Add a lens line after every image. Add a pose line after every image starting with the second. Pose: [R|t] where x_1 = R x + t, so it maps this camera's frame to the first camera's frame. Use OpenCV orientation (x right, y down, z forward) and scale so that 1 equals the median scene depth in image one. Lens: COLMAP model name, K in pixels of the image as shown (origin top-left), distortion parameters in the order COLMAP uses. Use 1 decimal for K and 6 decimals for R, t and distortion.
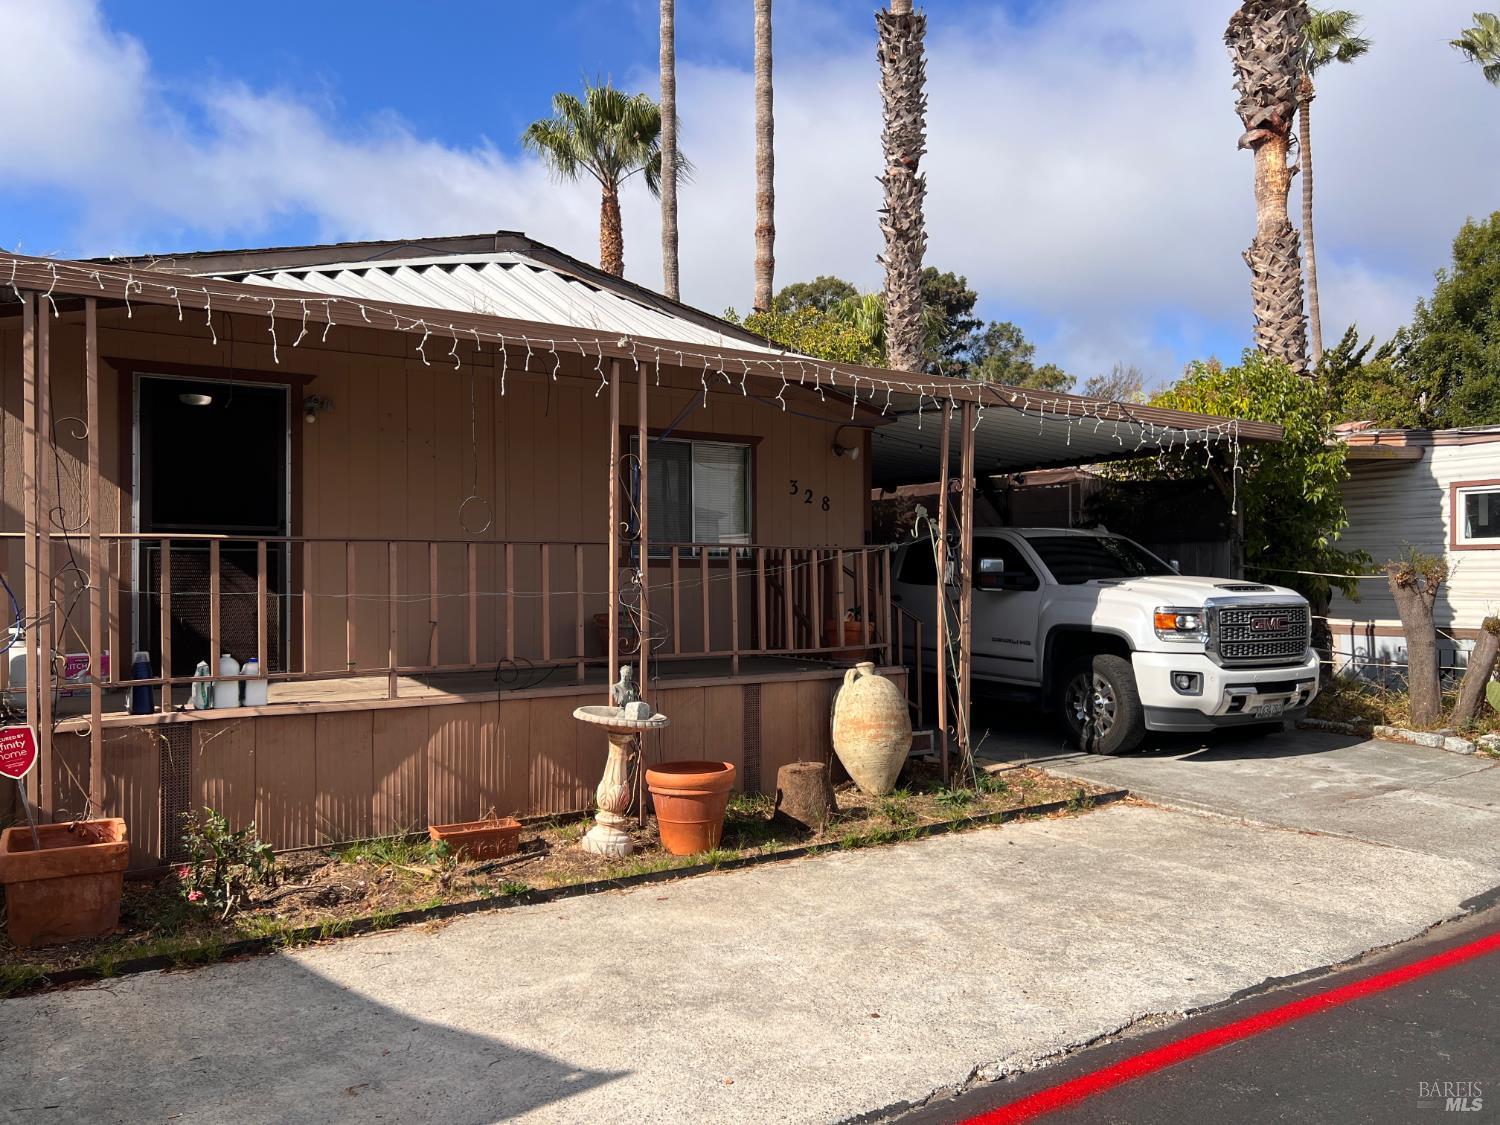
lens RADIAL K [[1130.1, 0, 751.9], [0, 1130.1, 564.9], [0, 0, 1]] dist [0.033634, -0.013366]
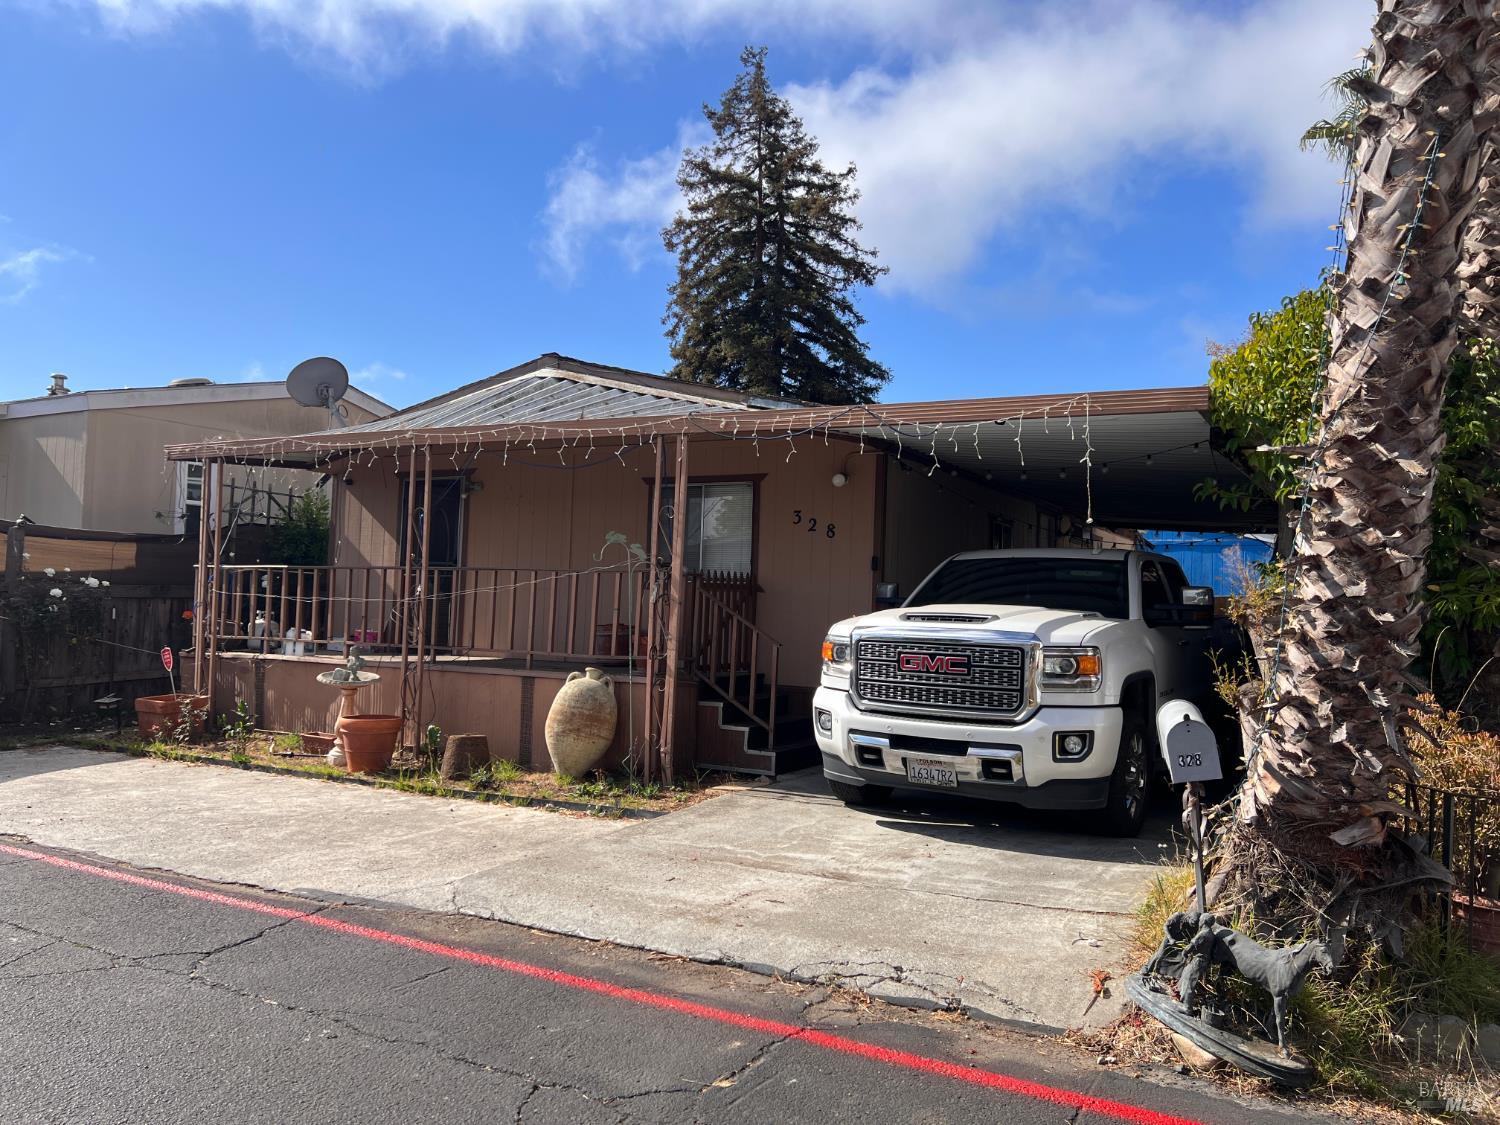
lens RADIAL K [[1130.1, 0, 751.6], [0, 1130.1, 565.3], [0, 0, 1]] dist [0.033634, -0.013366]
pose [[0.471445, -0.016835, -0.881735, 1.139526], [-0.019570, 0.999372, -0.029545, 0.010681], [0.881679, 0.031184, 0.470819, 0.551988]]
